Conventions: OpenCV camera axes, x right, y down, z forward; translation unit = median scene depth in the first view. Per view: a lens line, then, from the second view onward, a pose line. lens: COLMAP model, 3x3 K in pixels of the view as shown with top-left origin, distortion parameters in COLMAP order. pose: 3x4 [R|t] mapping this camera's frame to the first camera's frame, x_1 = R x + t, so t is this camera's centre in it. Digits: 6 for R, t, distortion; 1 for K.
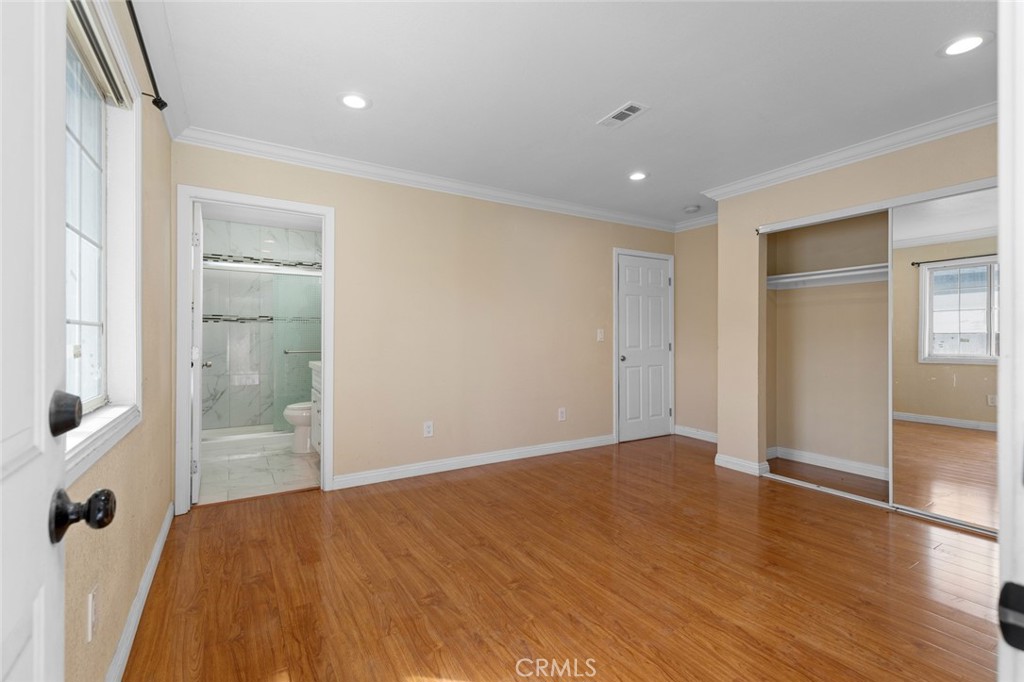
lens RADIAL K [[473.1, 0, 519.8], [0, 473.1, 339.3], [0, 0, 1]] dist [-0.024461, 0.005334]
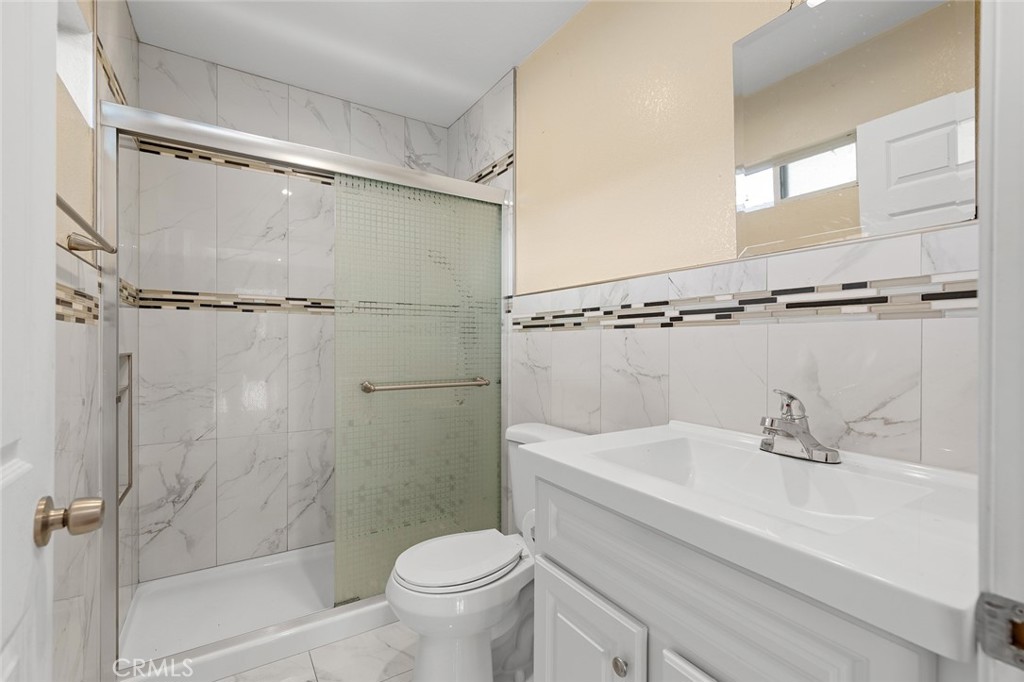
lens RADIAL K [[473.1, 0, 512.2], [0, 473.1, 342.8], [0, 0, 1]] dist [-0.024461, 0.005334]
pose [[0.999972, 0.002014, 0.007212, -0.344080], [-0.001984, 0.999989, -0.004215, -0.006484], [-0.007221, 0.004201, 0.999965, 0.557755]]
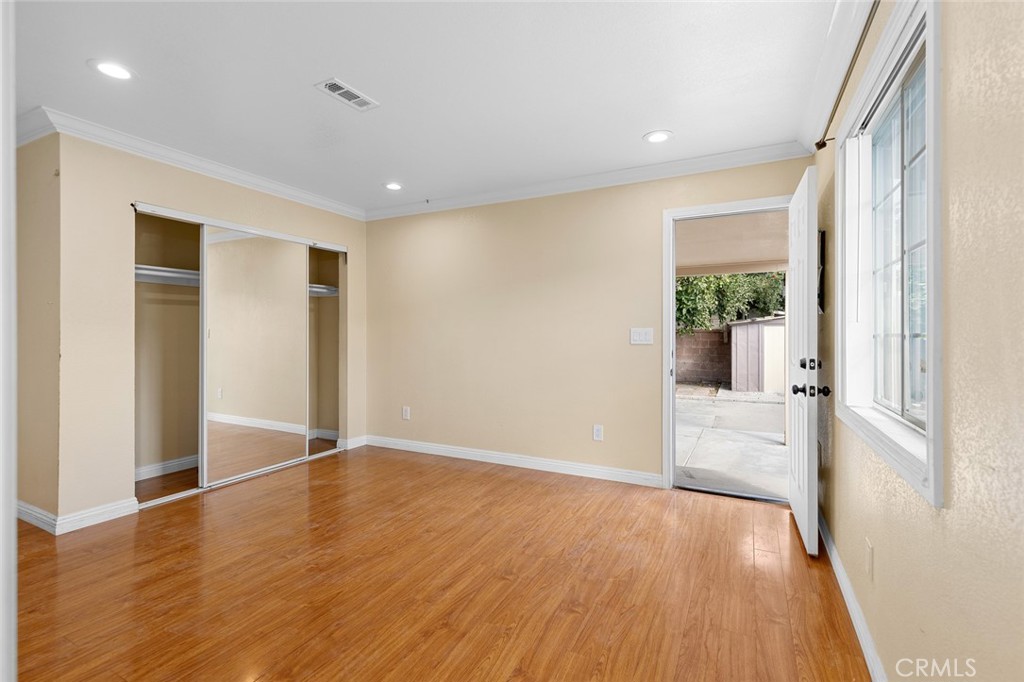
lens RADIAL K [[473.1, 0, 516.6], [0, 473.1, 332.0], [0, 0, 1]] dist [-0.024461, 0.005334]
pose [[-0.537878, -0.003729, 0.843015, -0.974924], [0.003960, 0.999968, 0.006950, -0.039326], [-0.843014, 0.007077, -0.537846, 1.661954]]
